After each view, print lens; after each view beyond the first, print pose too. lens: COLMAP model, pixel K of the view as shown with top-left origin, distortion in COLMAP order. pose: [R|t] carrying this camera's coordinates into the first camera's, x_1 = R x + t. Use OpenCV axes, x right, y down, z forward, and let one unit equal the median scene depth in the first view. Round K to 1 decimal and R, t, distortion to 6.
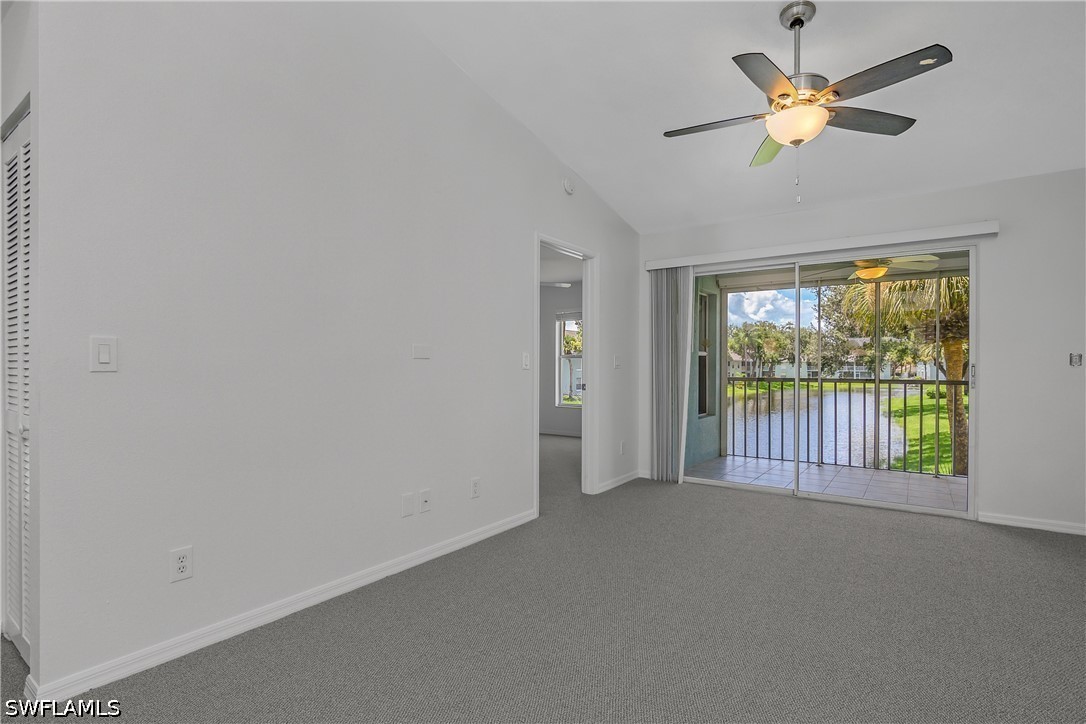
lens RADIAL K [[543.9, 0, 539.8], [0, 543.9, 365.1], [0, 0, 1]] dist [-0.030652, 0.007783]
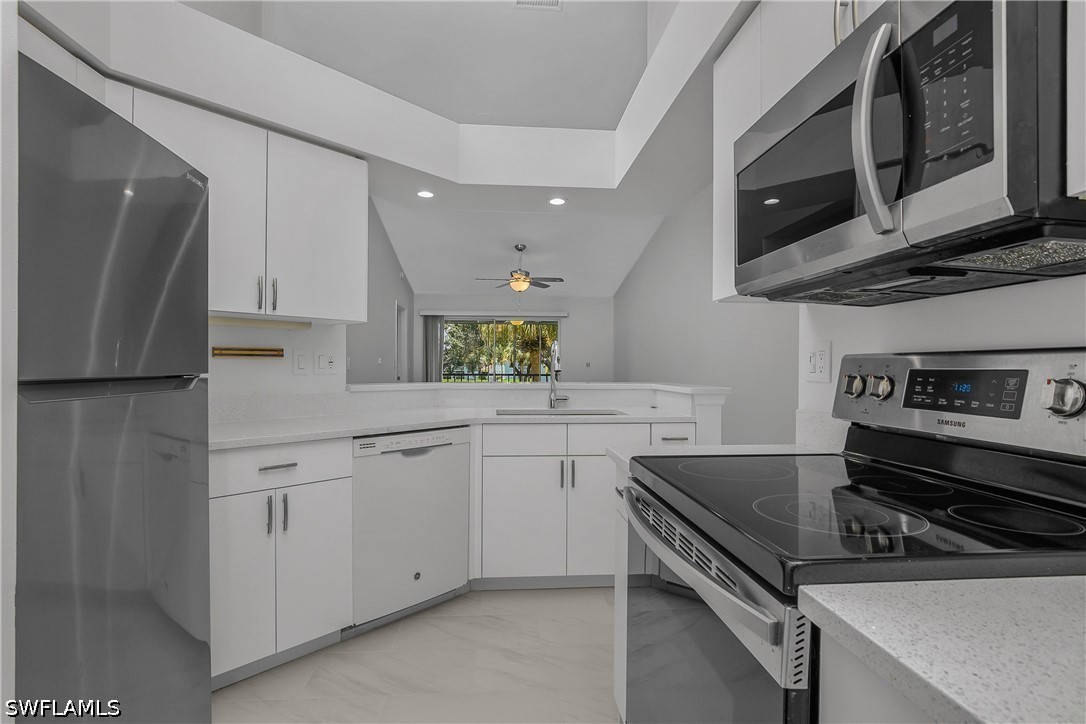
lens RADIAL K [[543.9, 0, 539.8], [0, 543.9, 365.1], [0, 0, 1]] dist [-0.030652, 0.007783]
pose [[0.762720, 0.002835, 0.646723, -0.846721], [-0.003570, 0.999994, -0.000174, -0.006260], [-0.646719, -0.002176, 0.762725, -0.836858]]
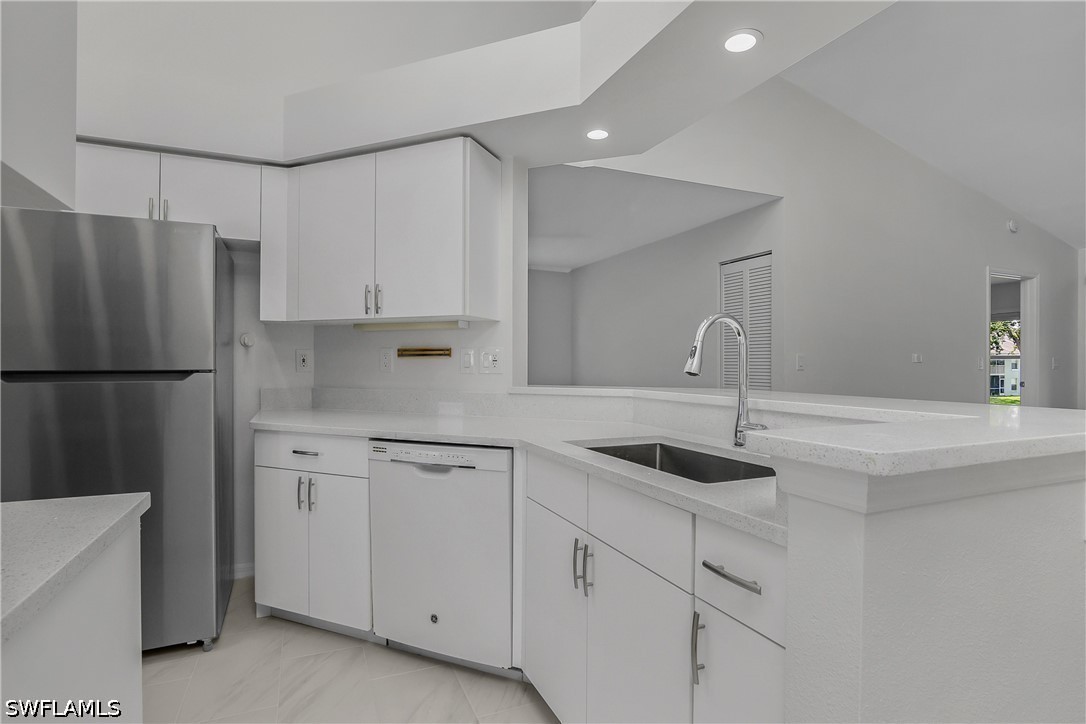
lens RADIAL K [[543.9, 0, 539.8], [0, 543.9, 365.1], [0, 0, 1]] dist [-0.030652, 0.007783]
pose [[0.851072, 0.000896, -0.525048, -0.241838], [-0.000316, 0.999999, 0.001195, -0.004761], [0.525049, -0.000851, 0.851072, -0.667229]]
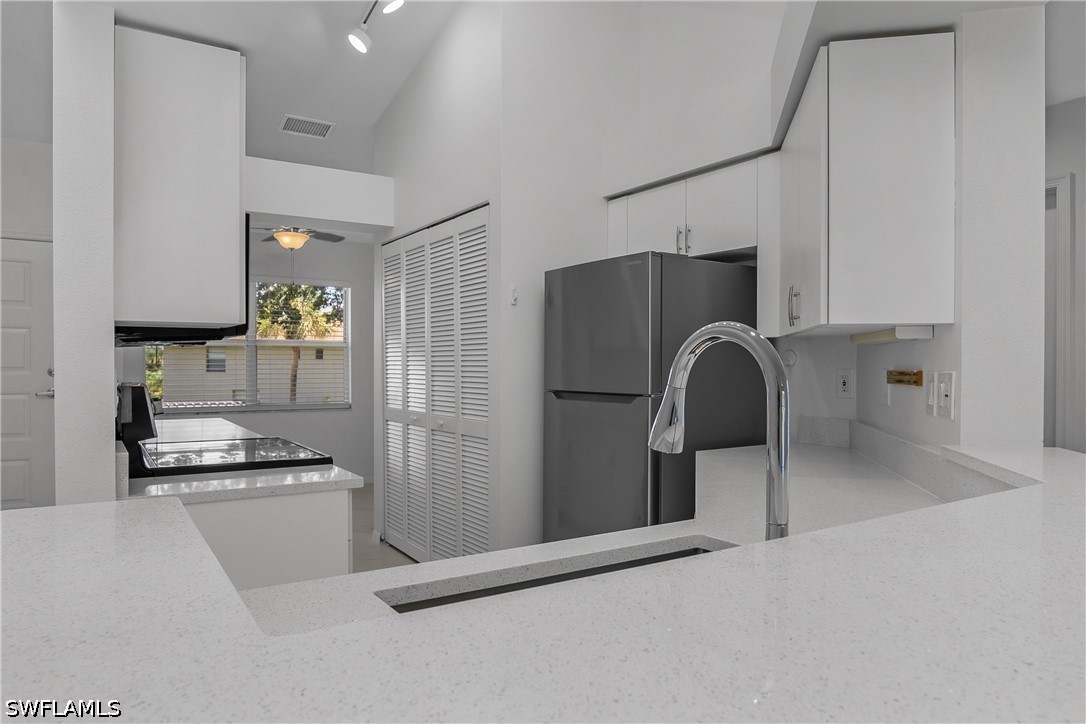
lens RADIAL K [[718.0, 0, 546.0], [0, 718.0, 367.6], [0, 0, 1]] dist [-0.021211, -0.001599]
pose [[-0.360669, 0.004005, -0.932685, -0.096971], [-0.004329, 0.999973, 0.005968, -0.028681], [0.932684, 0.006190, -0.360642, -0.240250]]
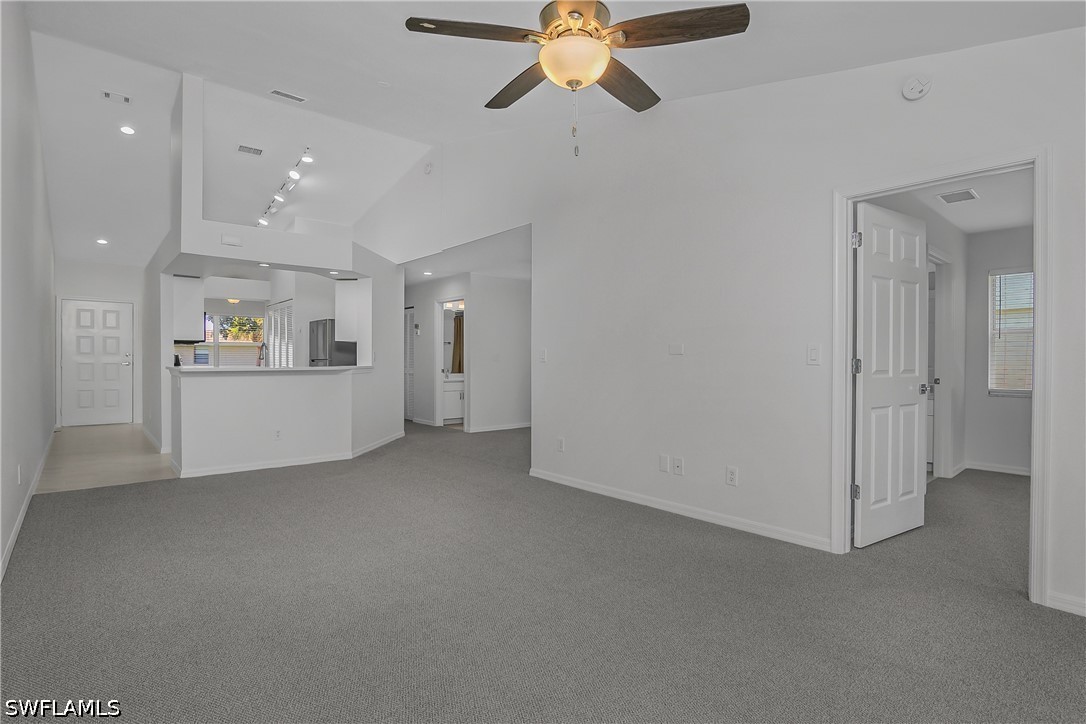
lens RADIAL K [[543.9, 0, 539.8], [0, 543.9, 365.1], [0, 0, 1]] dist [-0.030652, 0.007783]
pose [[-0.237624, 0.009585, -0.971310, 0.842150], [-0.002107, 0.999944, 0.010383, 0.001131], [0.971355, 0.004513, -0.237591, 0.742096]]
